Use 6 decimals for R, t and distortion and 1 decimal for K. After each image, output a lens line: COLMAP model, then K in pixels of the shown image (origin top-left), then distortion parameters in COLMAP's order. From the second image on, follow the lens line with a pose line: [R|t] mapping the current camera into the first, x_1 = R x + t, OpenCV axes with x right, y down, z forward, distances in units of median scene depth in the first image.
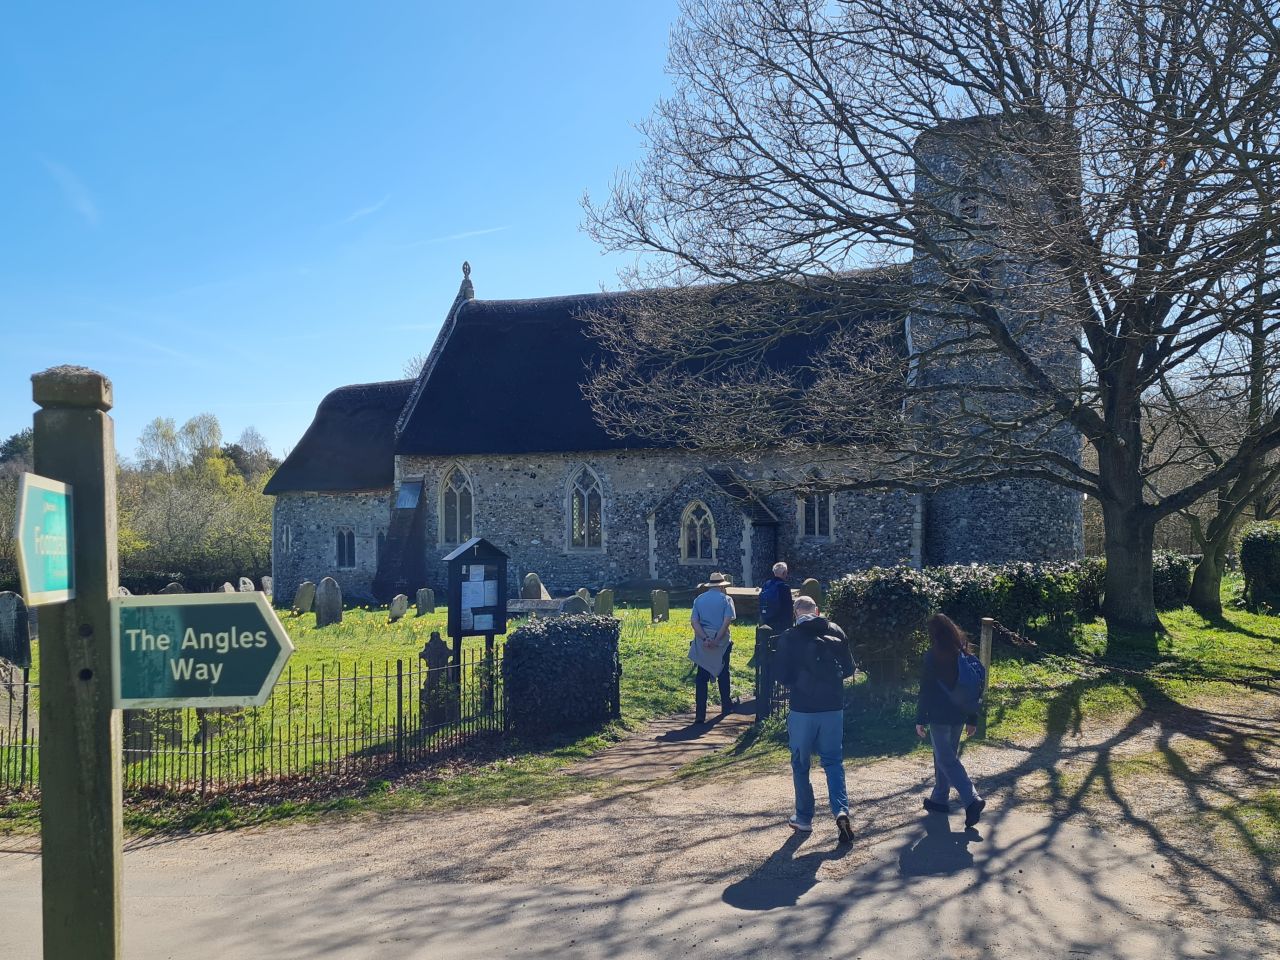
lens RADIAL K [[1191.7, 0, 640.0], [0, 1191.7, 480.0], [0, 0, 1]] dist [0.040664, -0.005144]
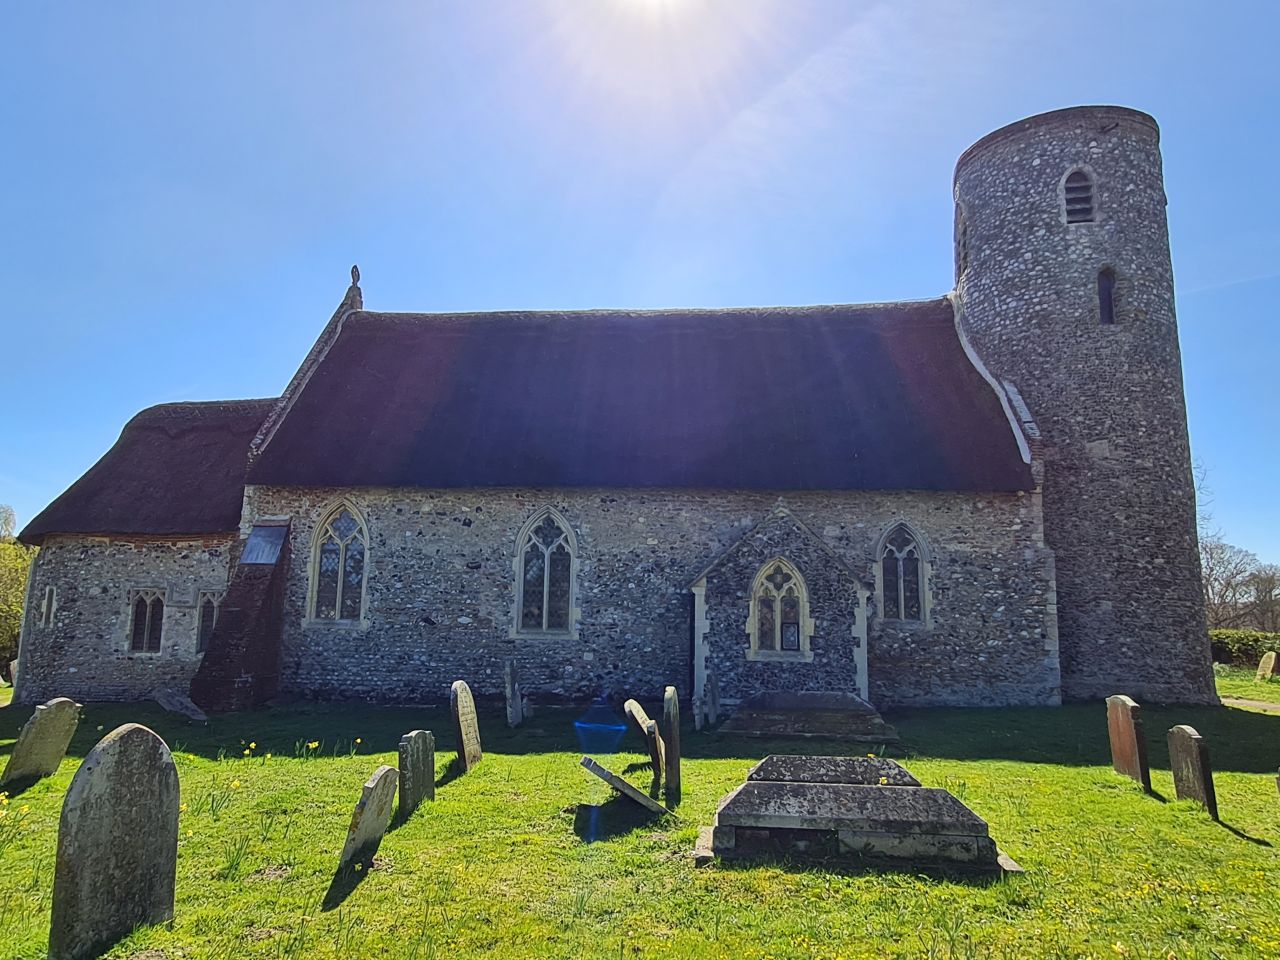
lens RADIAL K [[823.2, 0, 634.8], [0, 823.2, 478.0], [0, 0, 1]] dist [0.000794, 0.003575]
pose [[0.953908, 0.075859, 0.290354, -0.139789], [-0.036900, 0.989831, -0.137378, 0.033185], [-0.297823, 0.120332, 0.947007, 0.524419]]
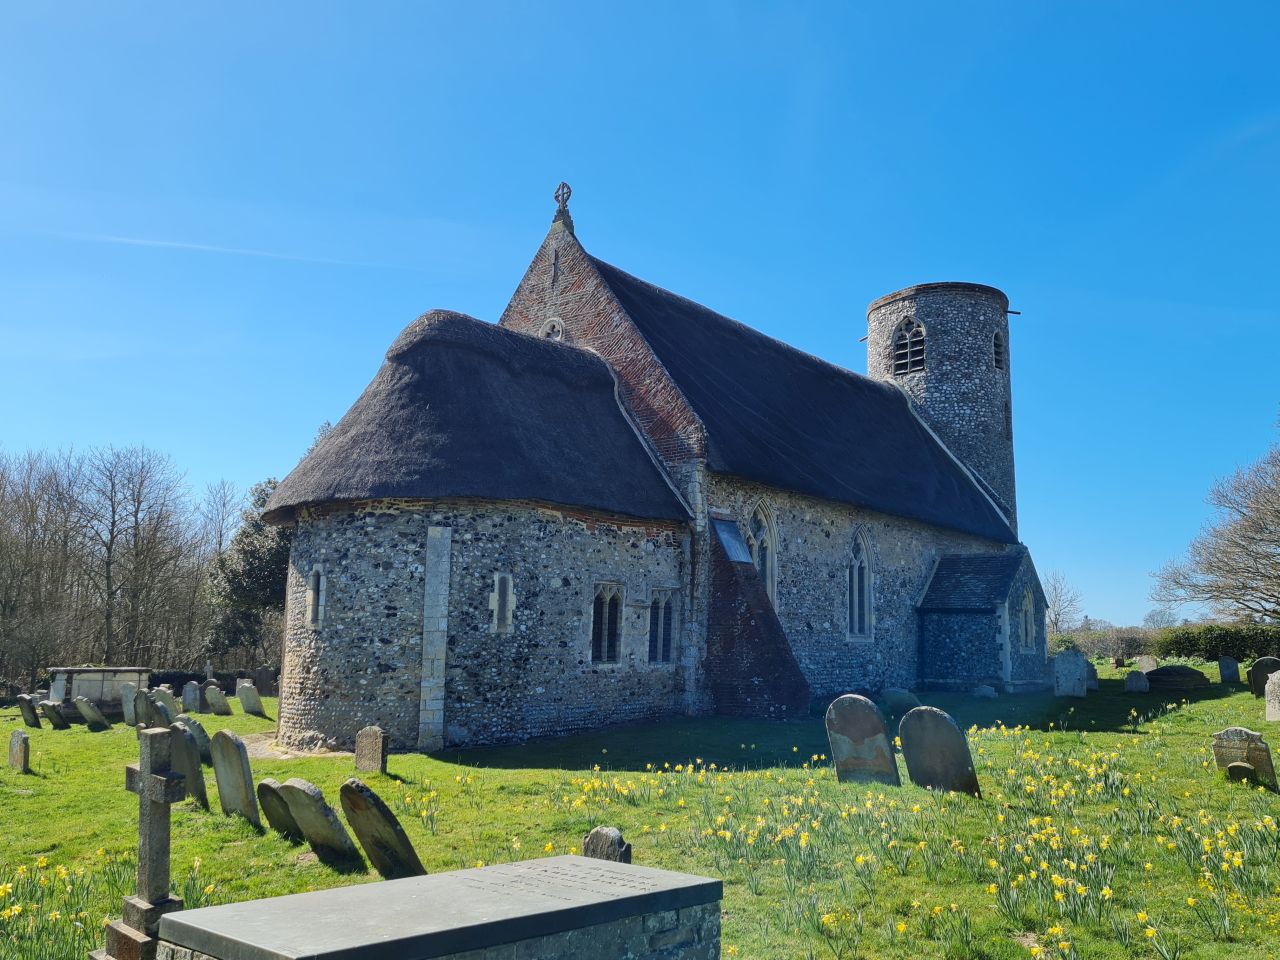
lens RADIAL K [[1191.7, 0, 640.0], [0, 1191.7, 480.0], [0, 0, 1]] dist [0.040664, -0.005144]
pose [[0.211829, 0.156387, 0.964713, -0.843819], [-0.034945, 0.987695, -0.152439, 0.080925], [-0.976682, -0.001421, 0.214687, 0.969767]]
